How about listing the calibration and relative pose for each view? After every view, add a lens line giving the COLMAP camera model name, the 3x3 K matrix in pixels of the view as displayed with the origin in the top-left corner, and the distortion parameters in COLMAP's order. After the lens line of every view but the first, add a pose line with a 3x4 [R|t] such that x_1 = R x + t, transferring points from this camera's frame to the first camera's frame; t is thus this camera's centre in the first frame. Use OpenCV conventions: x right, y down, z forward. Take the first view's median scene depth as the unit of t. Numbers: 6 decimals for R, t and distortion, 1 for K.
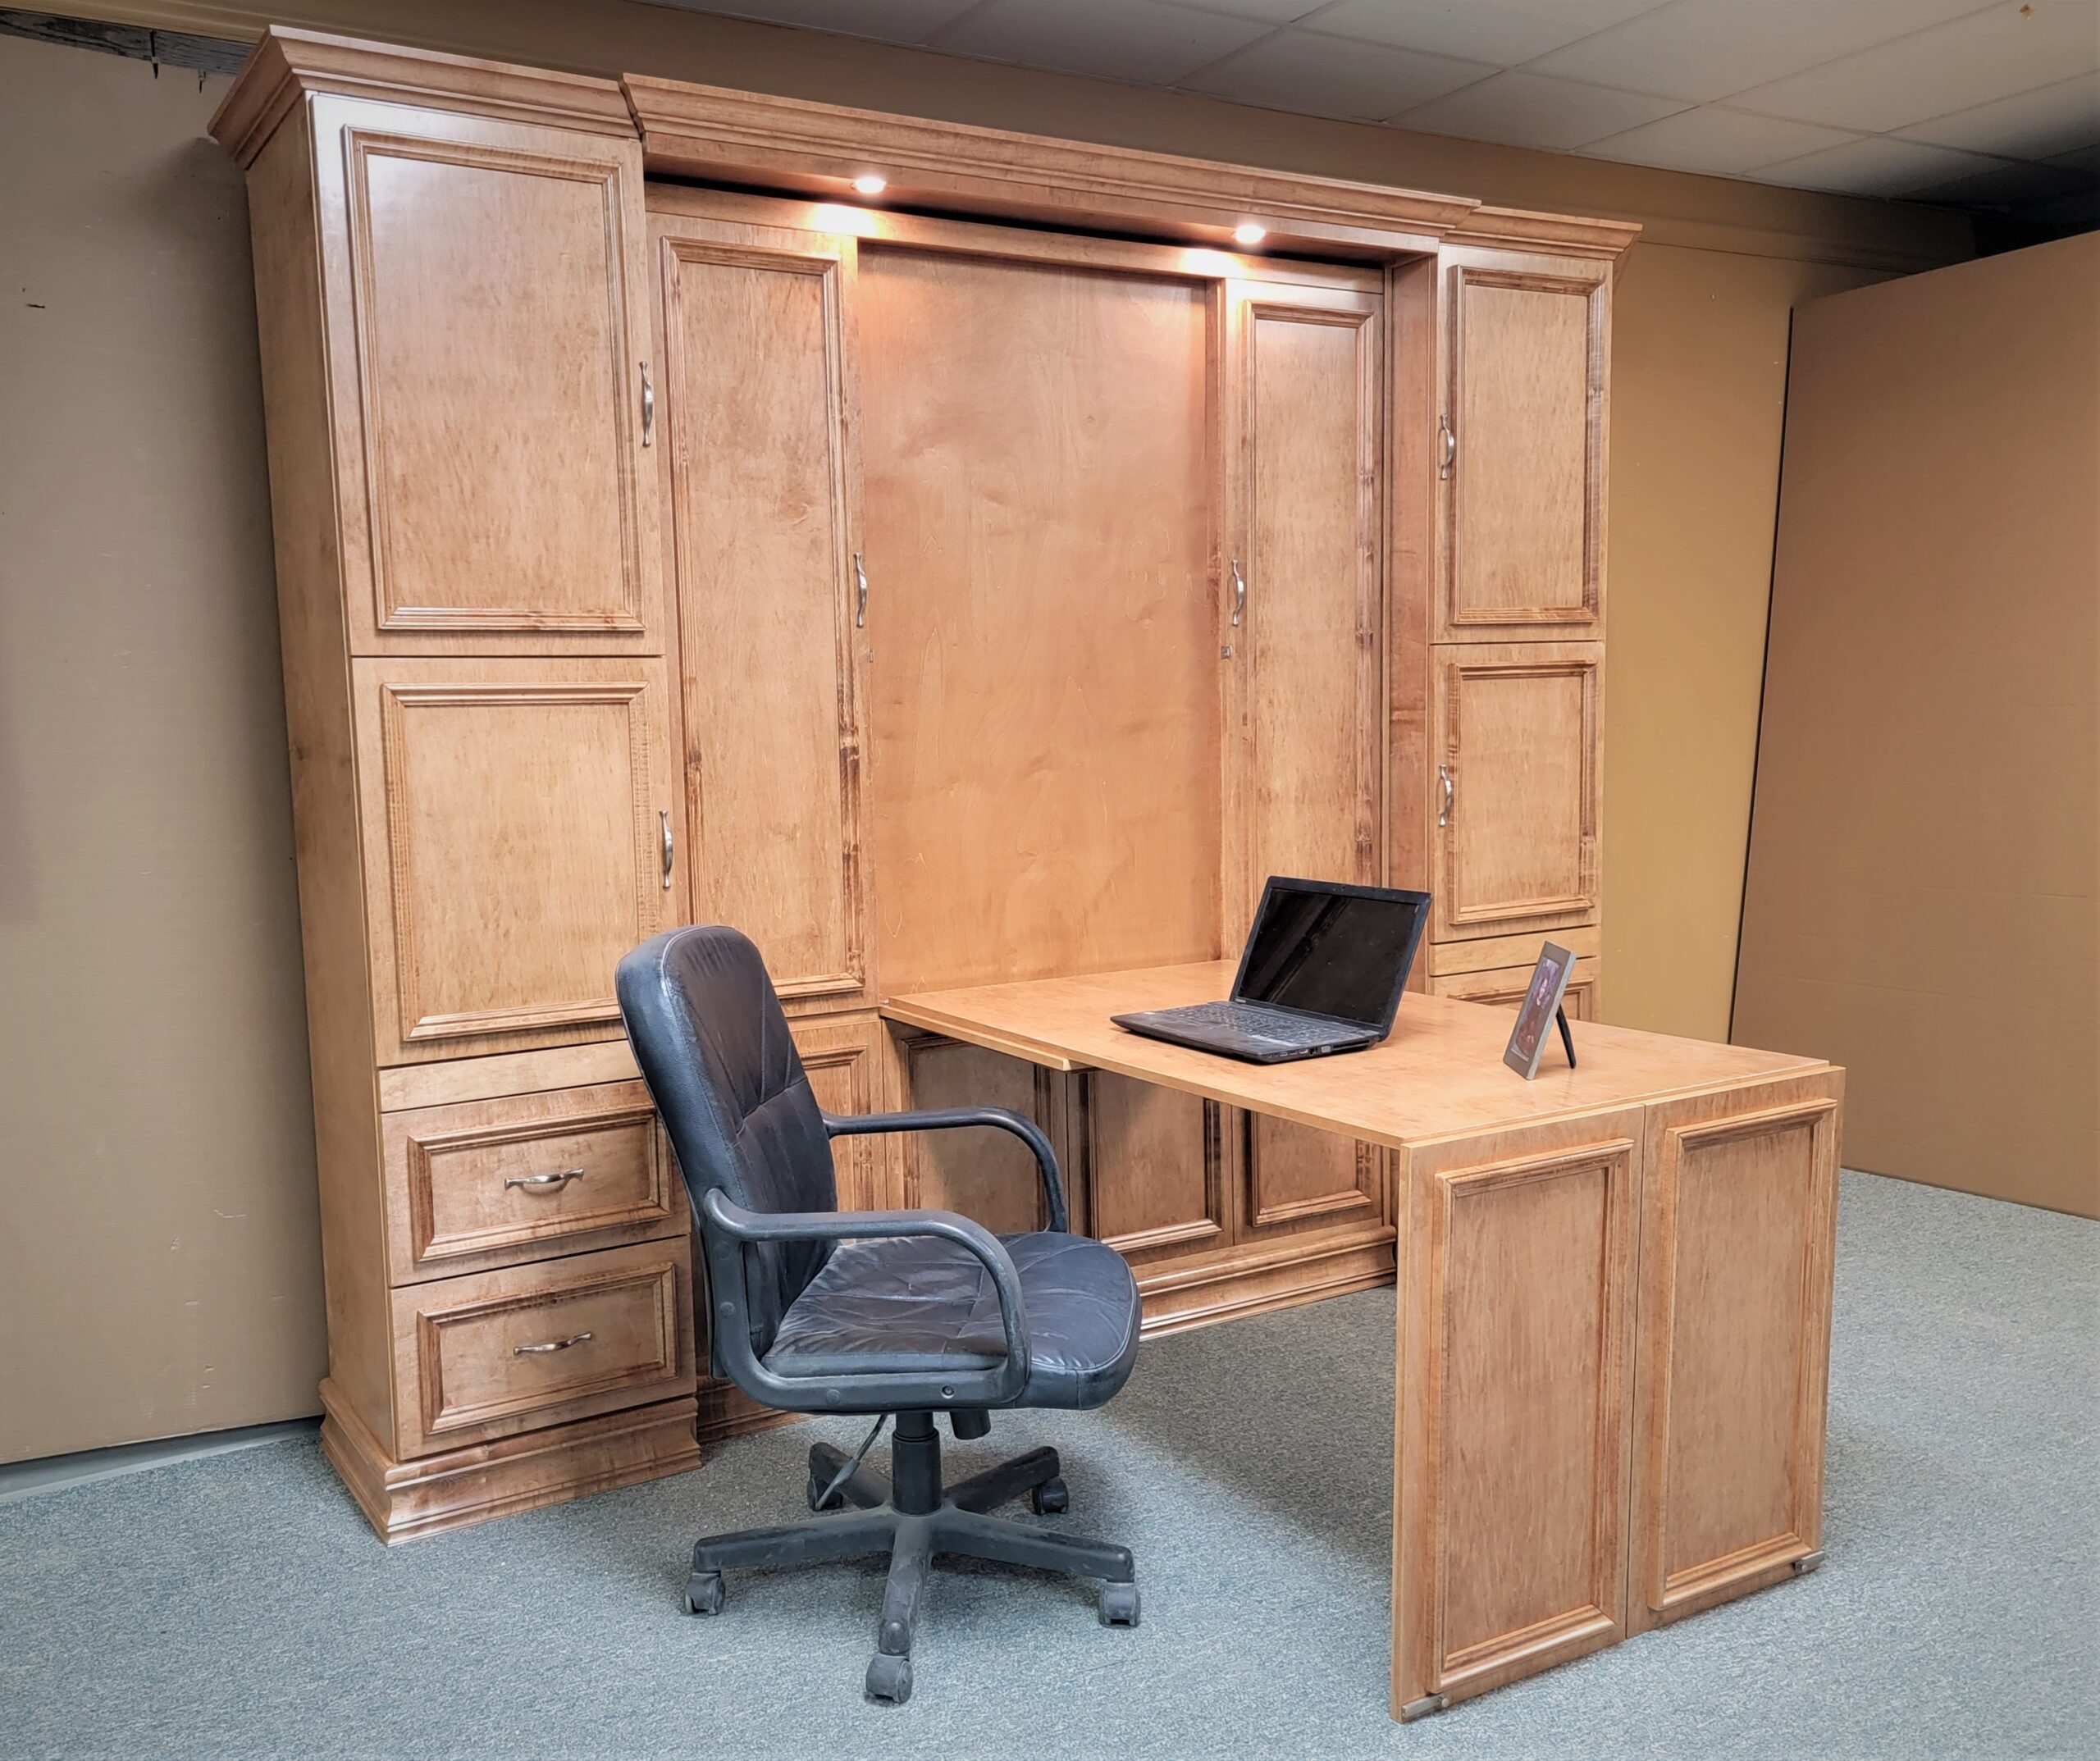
lens RADIAL K [[1929.1, 0, 1051.4], [0, 1929.1, 926.7], [0, 0, 1]] dist [0.039484, -0.001621]
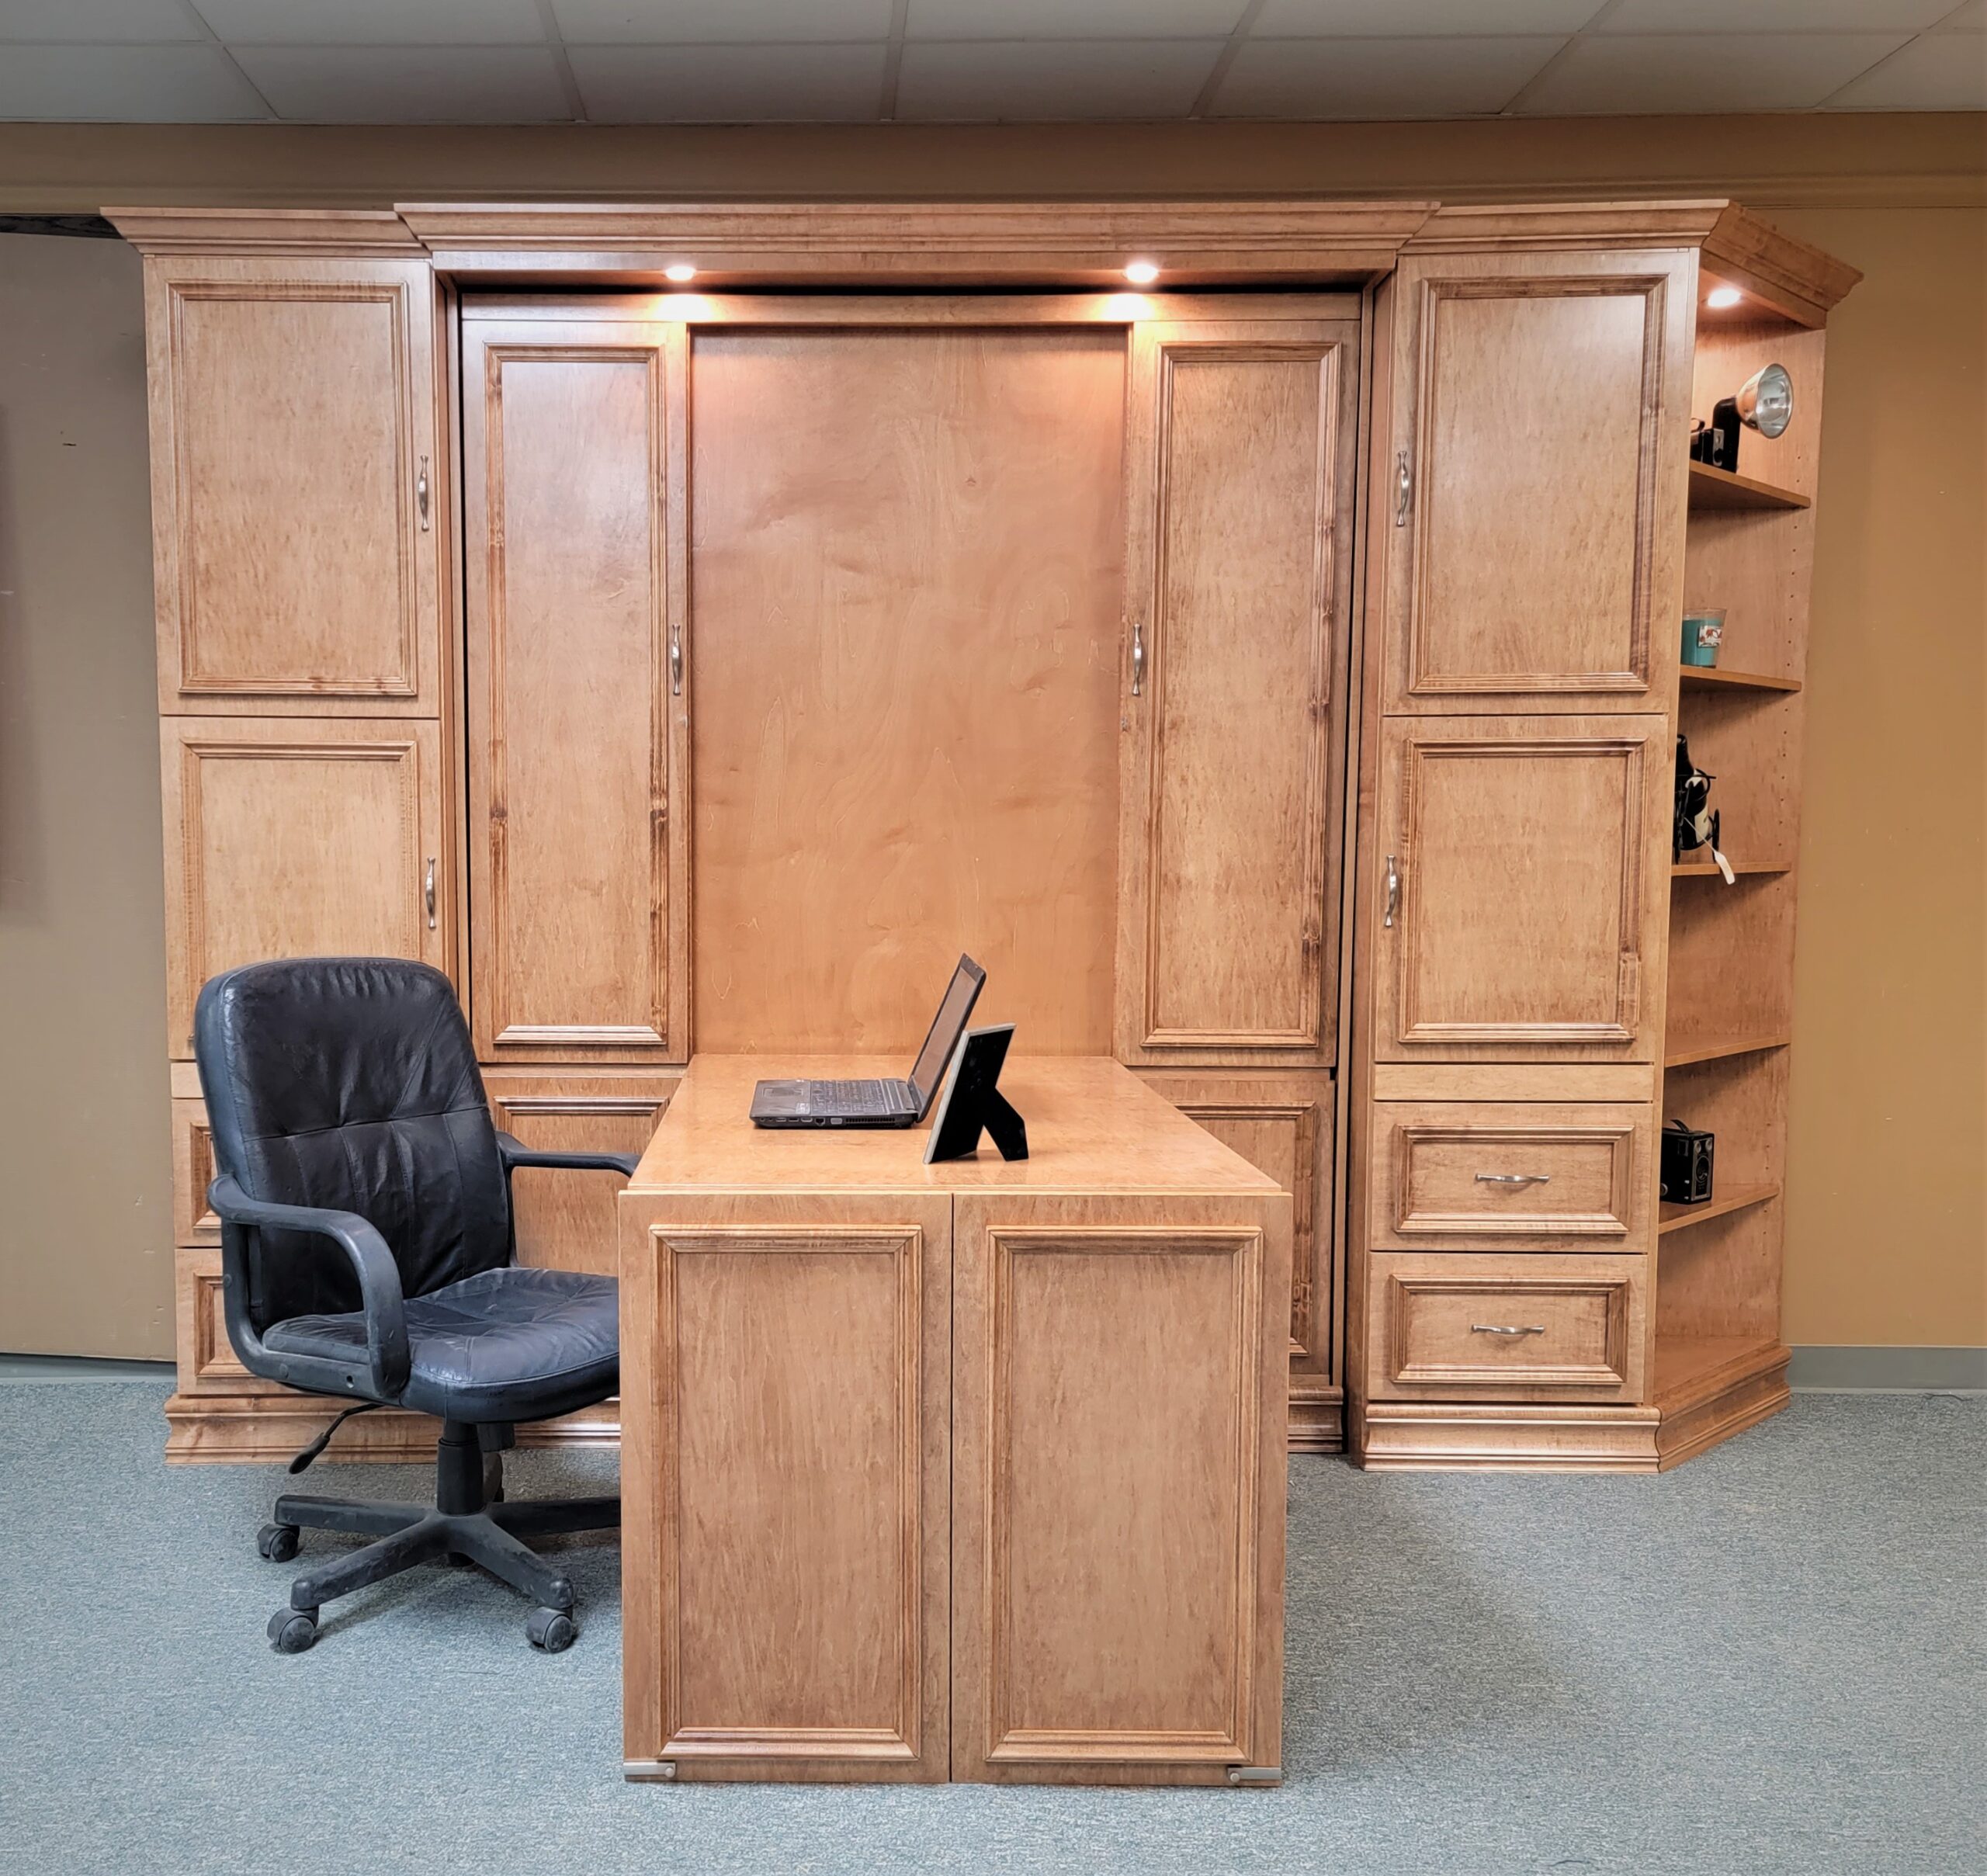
lens RADIAL K [[2179.7, 0, 990.5], [0, 2179.7, 1020.8], [0, 0, 1]] dist [0.052478, -0.012794]
pose [[0.850518, 0.069948, -0.521274, 0.683795], [-0.083636, 0.996493, -0.002746, 0.008992], [0.519254, 0.045933, 0.853385, 0.094327]]
